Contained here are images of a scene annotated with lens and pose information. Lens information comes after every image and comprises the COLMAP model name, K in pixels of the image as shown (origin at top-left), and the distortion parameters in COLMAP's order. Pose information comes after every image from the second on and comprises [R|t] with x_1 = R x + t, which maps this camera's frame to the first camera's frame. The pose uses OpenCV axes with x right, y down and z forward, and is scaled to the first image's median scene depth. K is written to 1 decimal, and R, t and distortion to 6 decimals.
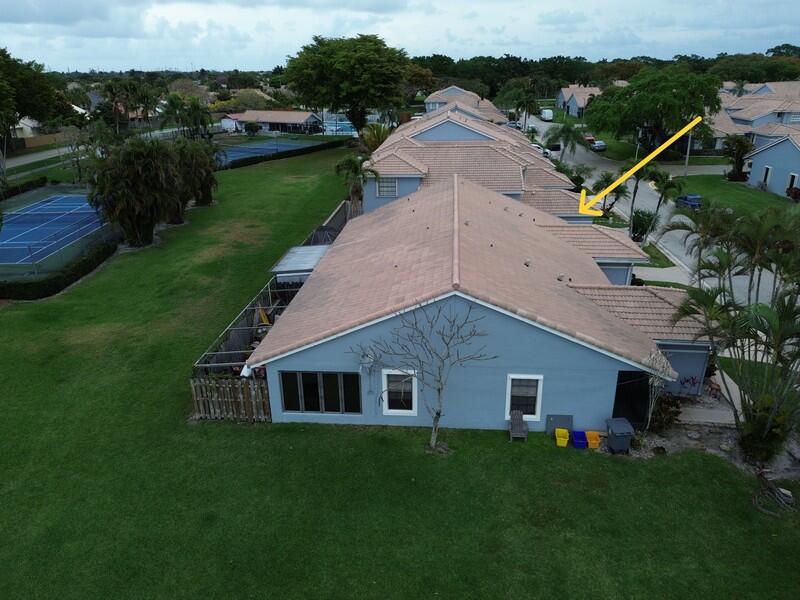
lens RADIAL K [[564.3, 0, 401.1], [0, 564.3, 301.6], [0, 0, 1]] dist [0.062328, -0.057251]
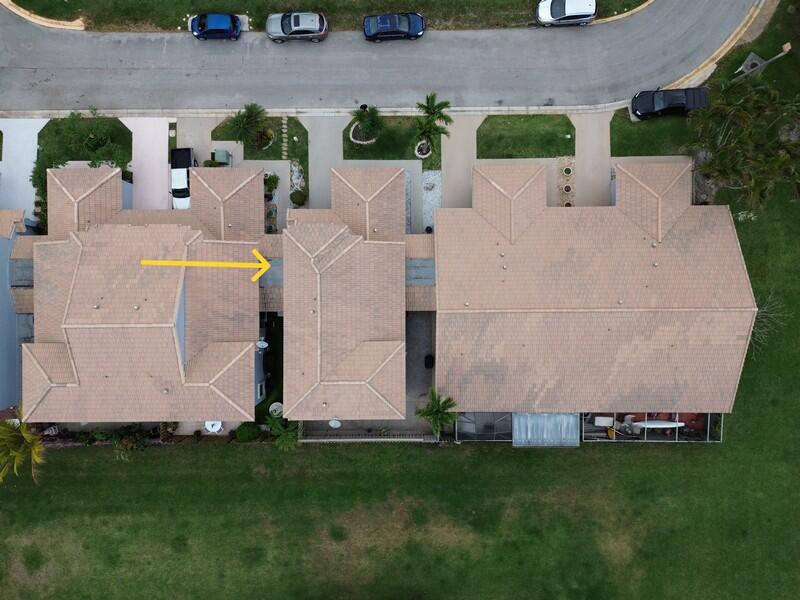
lens RADIAL K [[564.3, 0, 401.1], [0, 564.3, 301.6], [0, 0, 1]] dist [0.062328, -0.057251]
pose [[-0.090257, -0.995795, 0.015707, 0.111938], [0.389932, -0.020821, 0.920608, -1.271904], [-0.916410, 0.089216, 0.390171, 0.719304]]
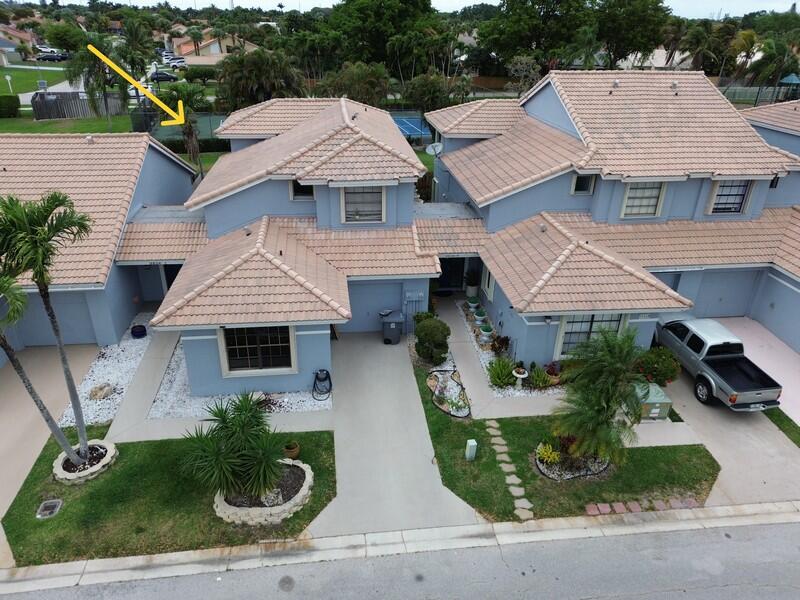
lens RADIAL K [[564.3, 0, 401.1], [0, 564.3, 301.6], [0, 0, 1]] dist [0.062328, -0.057251]
pose [[0.206686, 0.460741, -0.863133, 0.813575], [-0.391872, 0.847315, 0.358460, -0.432033], [0.896503, 0.264149, 0.355679, 1.158049]]
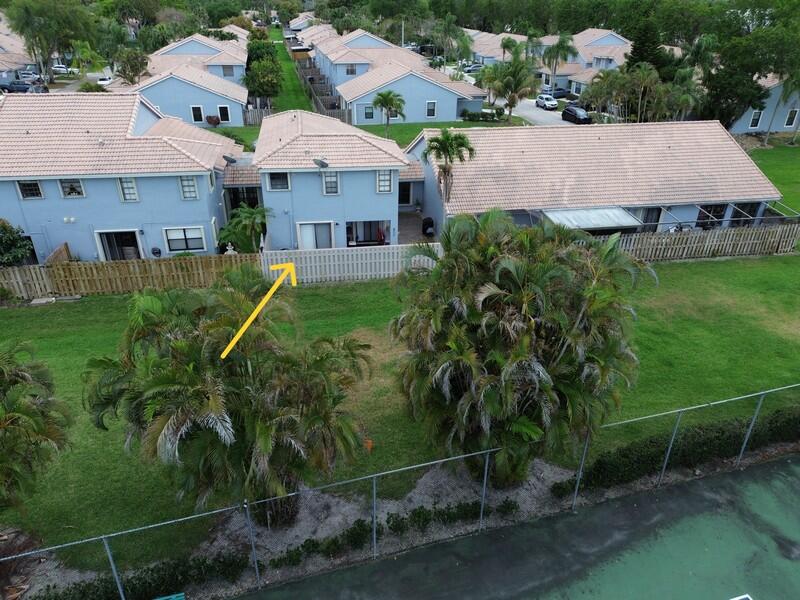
lens RADIAL K [[564.3, 0, 401.1], [0, 564.3, 301.6], [0, 0, 1]] dist [0.062328, -0.057251]
pose [[-0.249841, -0.443850, 0.860567, -0.935091], [0.360161, 0.782387, 0.508090, -0.545301], [-0.898812, 0.436885, -0.035615, 1.295998]]
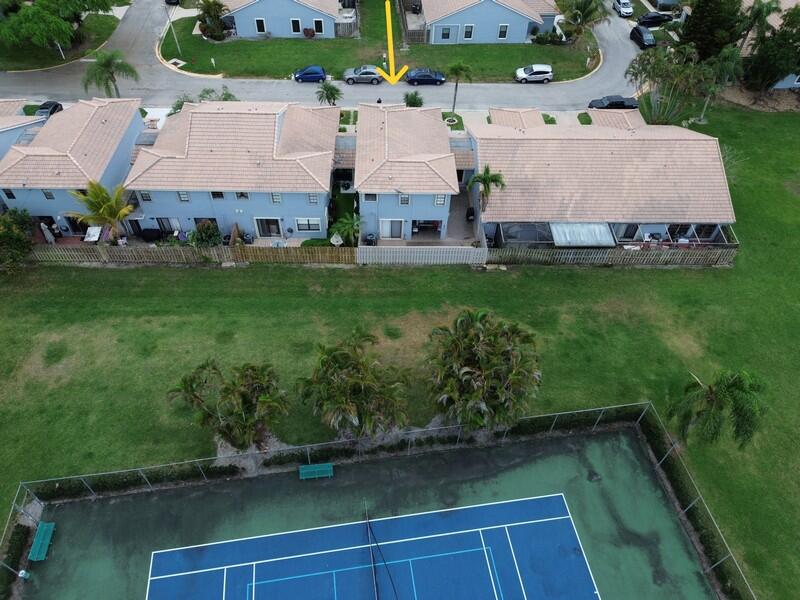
lens RADIAL K [[564.3, 0, 401.1], [0, 564.3, 301.6], [0, 0, 1]] dist [0.062328, -0.057251]
pose [[-0.110032, -0.732259, 0.672079, -1.118447], [0.350845, 0.604043, 0.715570, -1.071512], [-0.929947, 0.314531, 0.190446, 1.116765]]
